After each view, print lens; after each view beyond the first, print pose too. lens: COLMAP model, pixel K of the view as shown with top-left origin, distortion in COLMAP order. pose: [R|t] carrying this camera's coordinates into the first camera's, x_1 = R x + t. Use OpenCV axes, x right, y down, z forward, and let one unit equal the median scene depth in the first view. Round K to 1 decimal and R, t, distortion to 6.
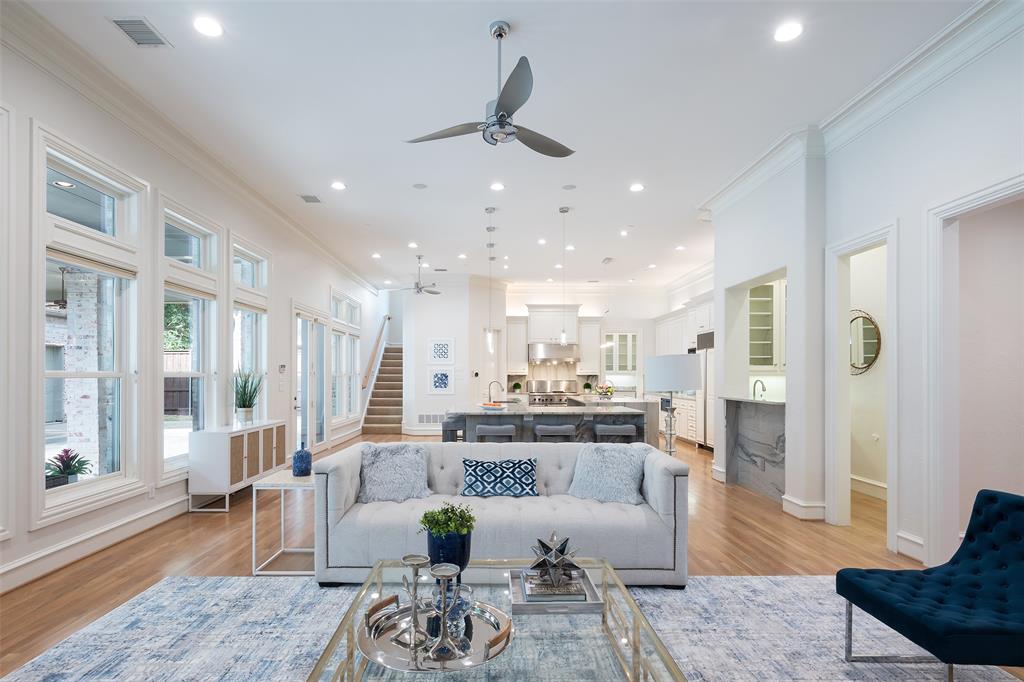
lens RADIAL K [[517.1, 0, 493.7], [0, 517.1, 376.4], [0, 0, 1]] dist [-0.001138, 0.000228]
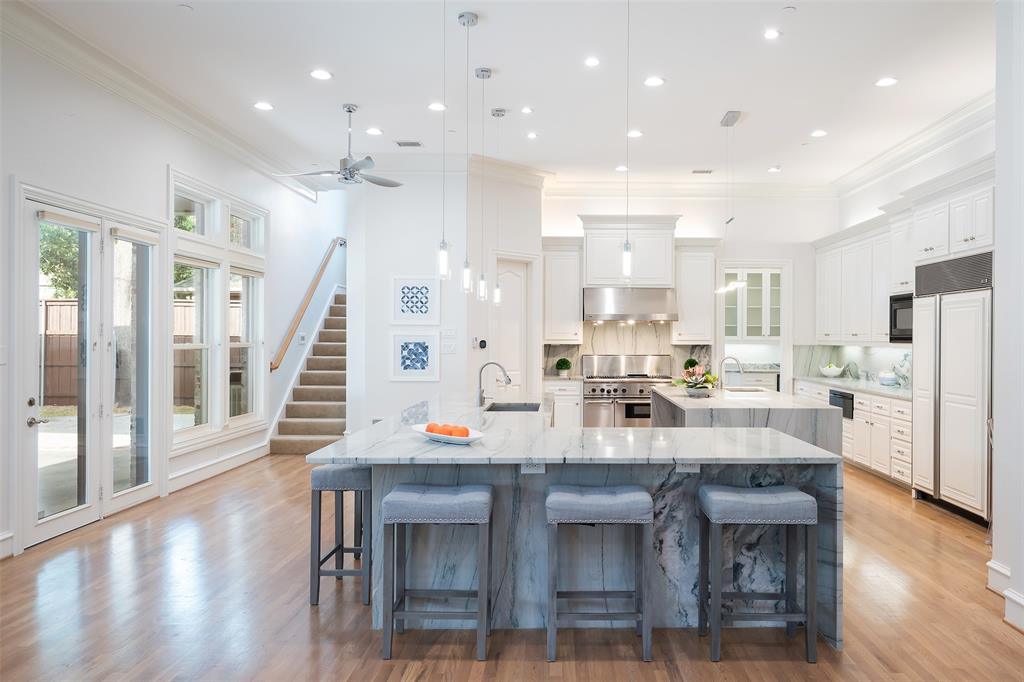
lens RADIAL K [[721.6, 0, 561.5], [0, 721.6, 337.8], [0, 0, 1]] dist [-0.002071, 0.002332]
pose [[0.999992, 0.002808, -0.002762, 0.056781], [-0.002814, 0.999994, -0.002105, -0.010147], [0.002757, 0.002113, 0.999994, 0.292347]]
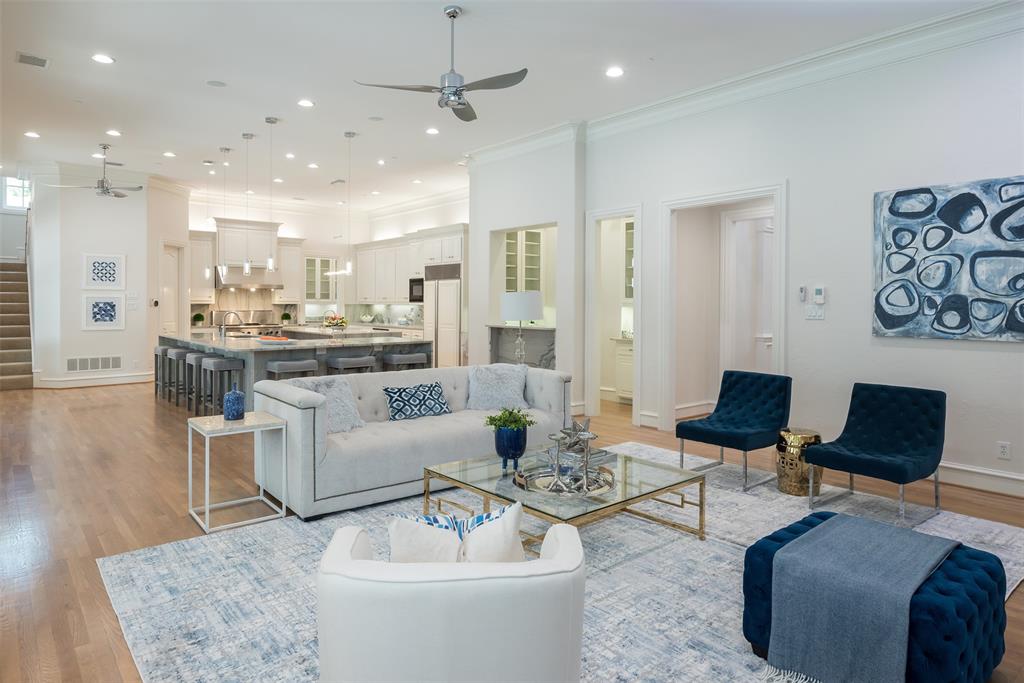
lens RADIAL K [[615.4, 0, 498.4], [0, 615.4, 310.8], [0, 0, 1]] dist [0.005192, 0.000545]
pose [[0.776765, -0.005507, 0.629766, -0.246185], [-0.001806, 0.999938, 0.010972, -0.004259], [-0.629788, -0.009660, 0.776707, -0.046856]]
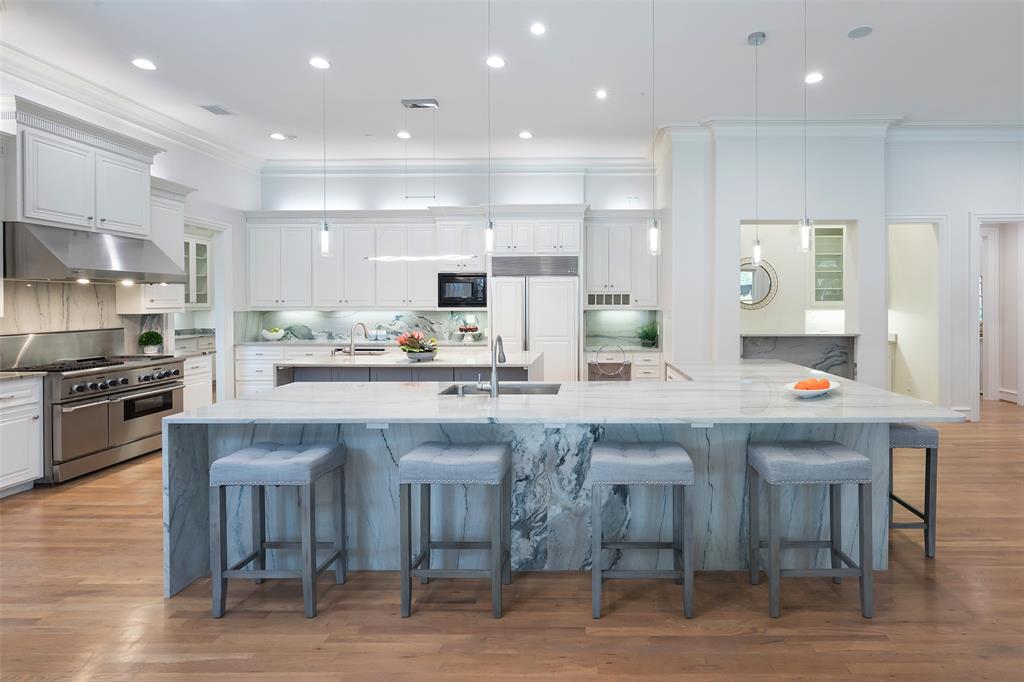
lens RADIAL K [[496.9, 0, 578.1], [0, 496.9, 303.5], [0, 0, 1]] dist [-0.012784, -0.000517]
pose [[0.015960, -0.002960, 0.999868, -0.283868], [0.006304, 0.999976, 0.002860, -0.012960], [-0.999853, 0.006258, 0.015978, 0.792998]]
